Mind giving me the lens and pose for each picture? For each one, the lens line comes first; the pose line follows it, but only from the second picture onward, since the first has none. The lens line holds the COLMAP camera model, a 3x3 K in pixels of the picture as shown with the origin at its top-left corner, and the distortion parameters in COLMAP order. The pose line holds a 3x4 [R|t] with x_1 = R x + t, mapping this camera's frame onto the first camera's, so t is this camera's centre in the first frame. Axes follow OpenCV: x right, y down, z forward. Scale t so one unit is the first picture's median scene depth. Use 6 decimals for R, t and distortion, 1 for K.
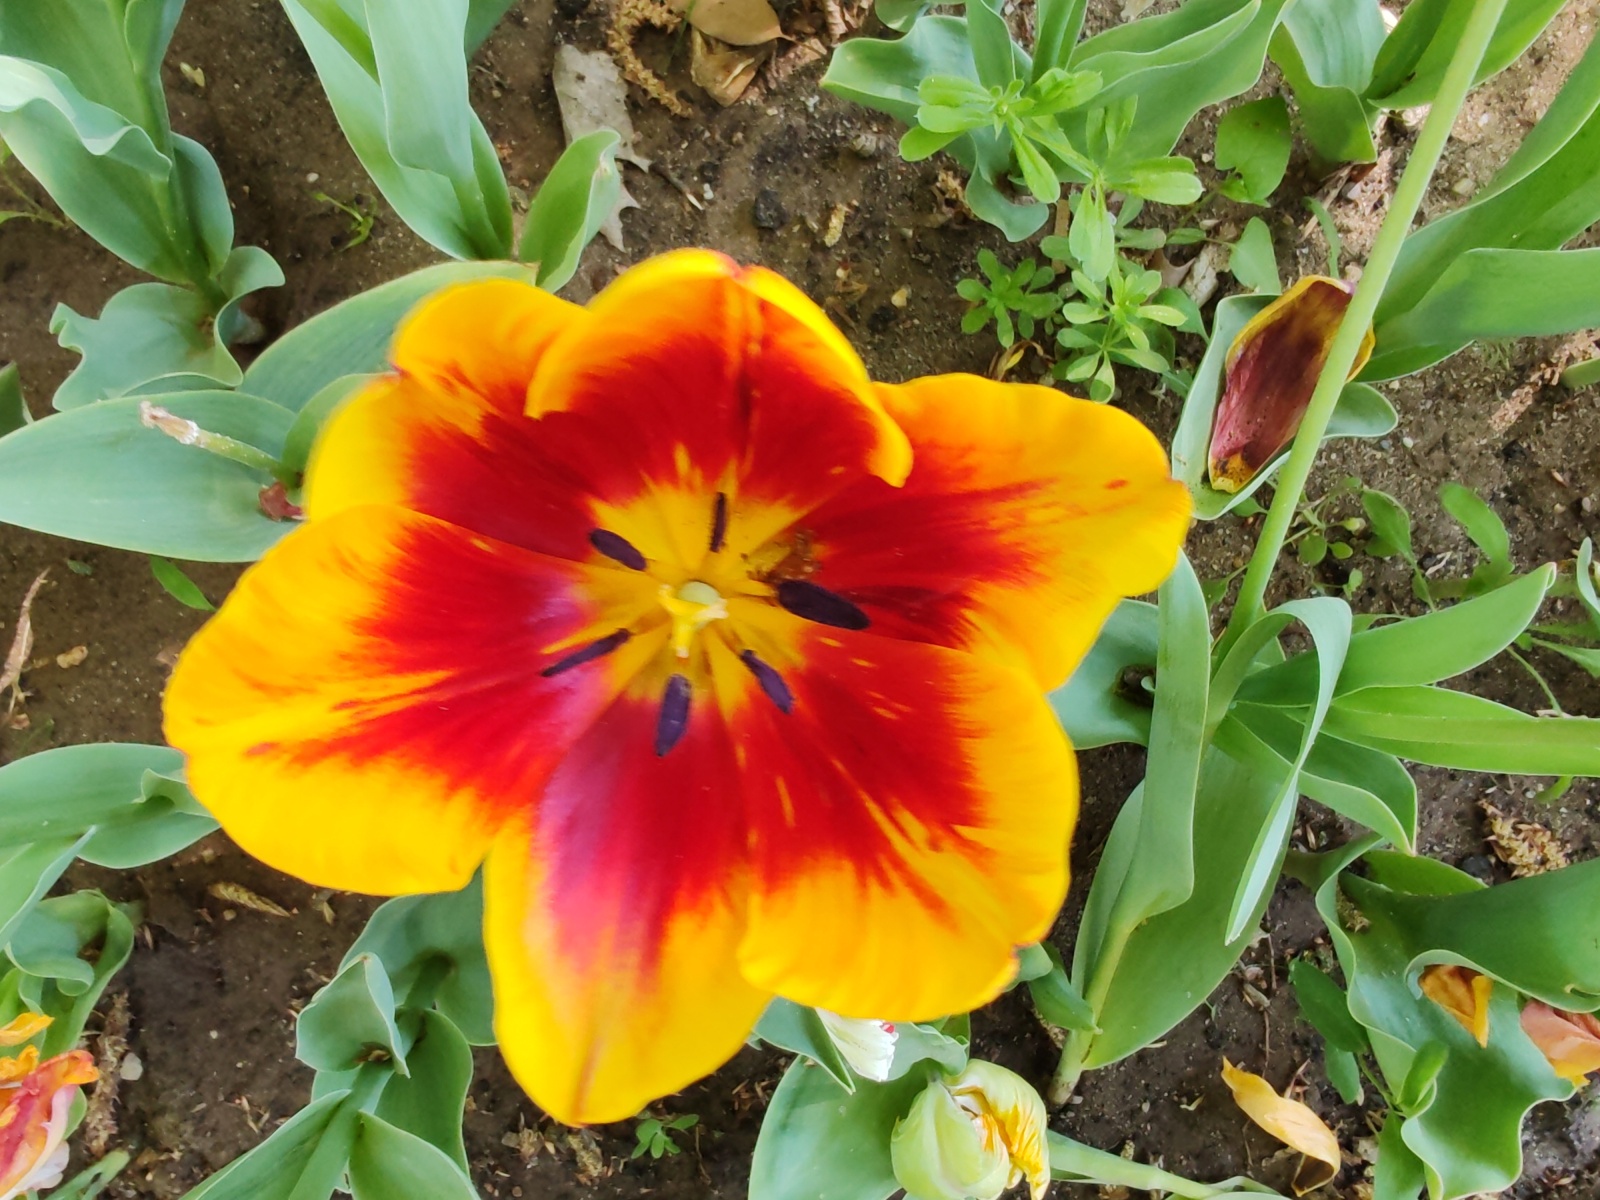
lens RADIAL K [[1244.3, 0, 795.8], [0, 1244.3, 597.1], [0, 0, 1]] dist [0.002236, 0.001852]
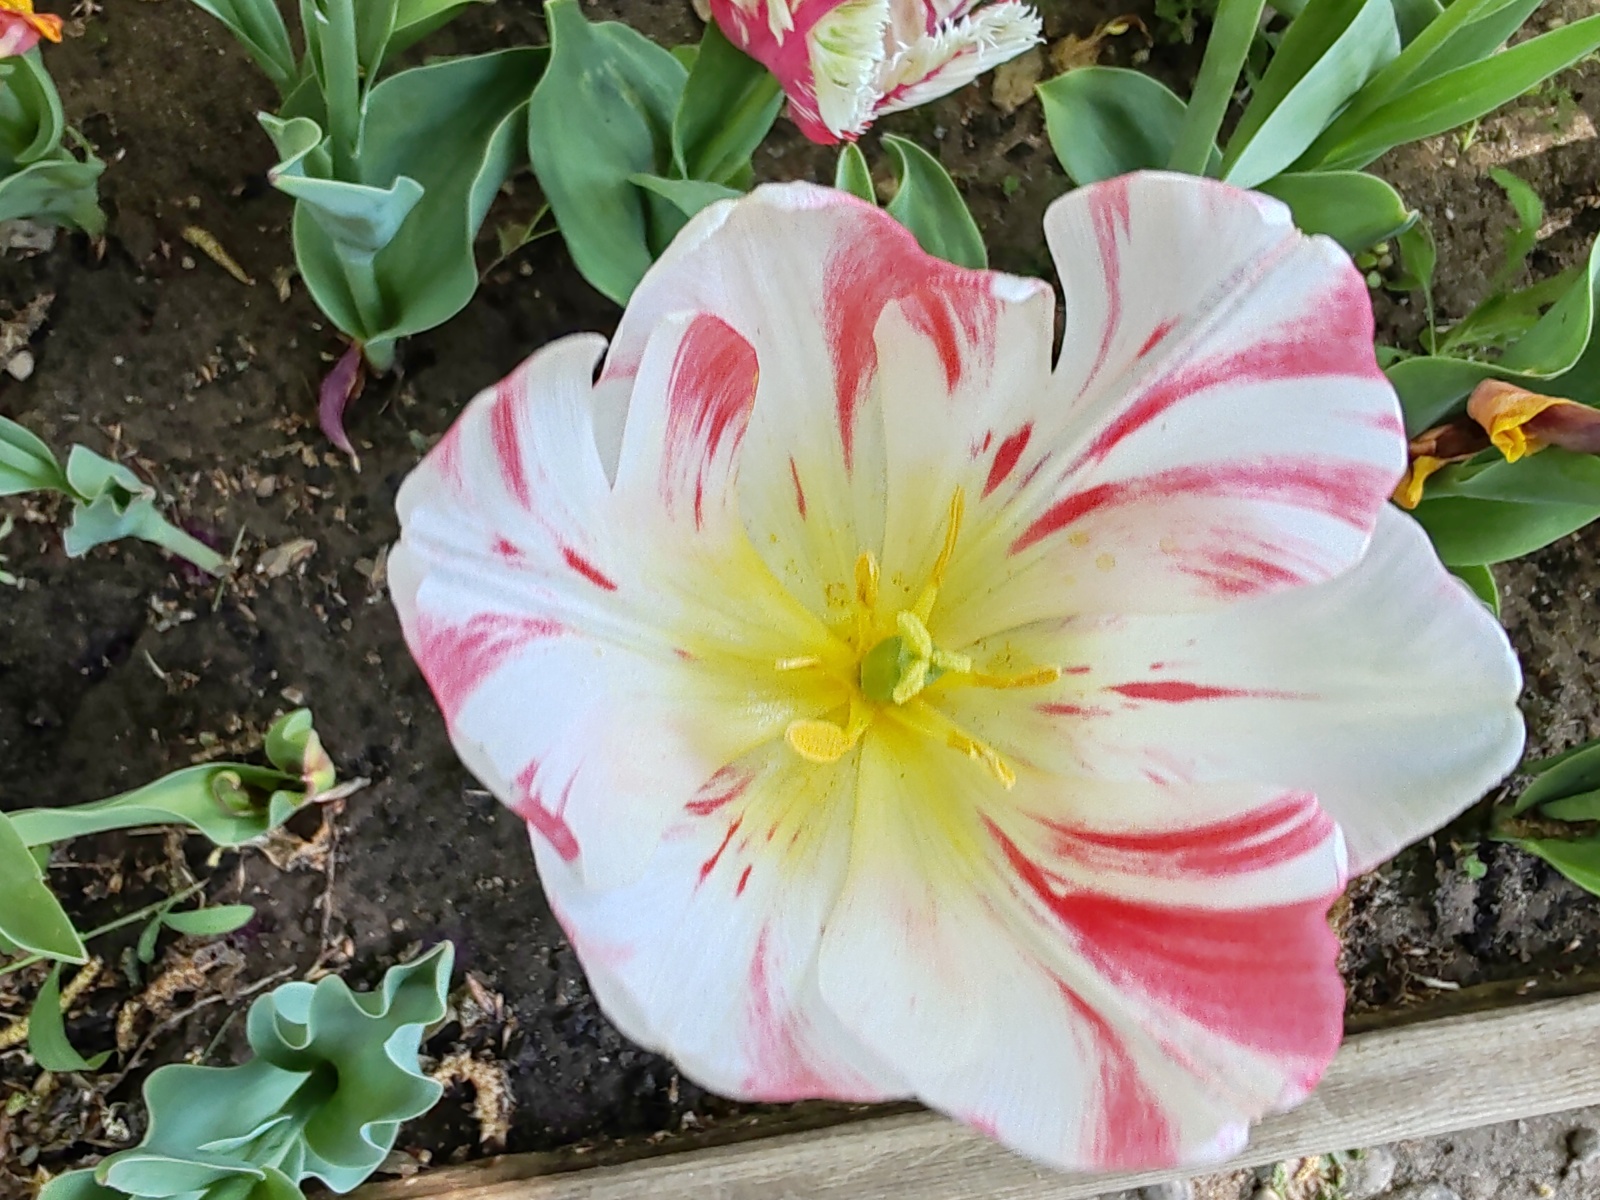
lens RADIAL K [[1244.3, 0, 795.8], [0, 1244.3, 597.1], [0, 0, 1]] dist [0.002236, 0.001852]
pose [[0.936815, 0.349708, -0.009106, 0.099092], [-0.344460, 0.917591, -0.198429, 0.566812], [-0.061037, 0.189027, 0.980073, 0.069277]]
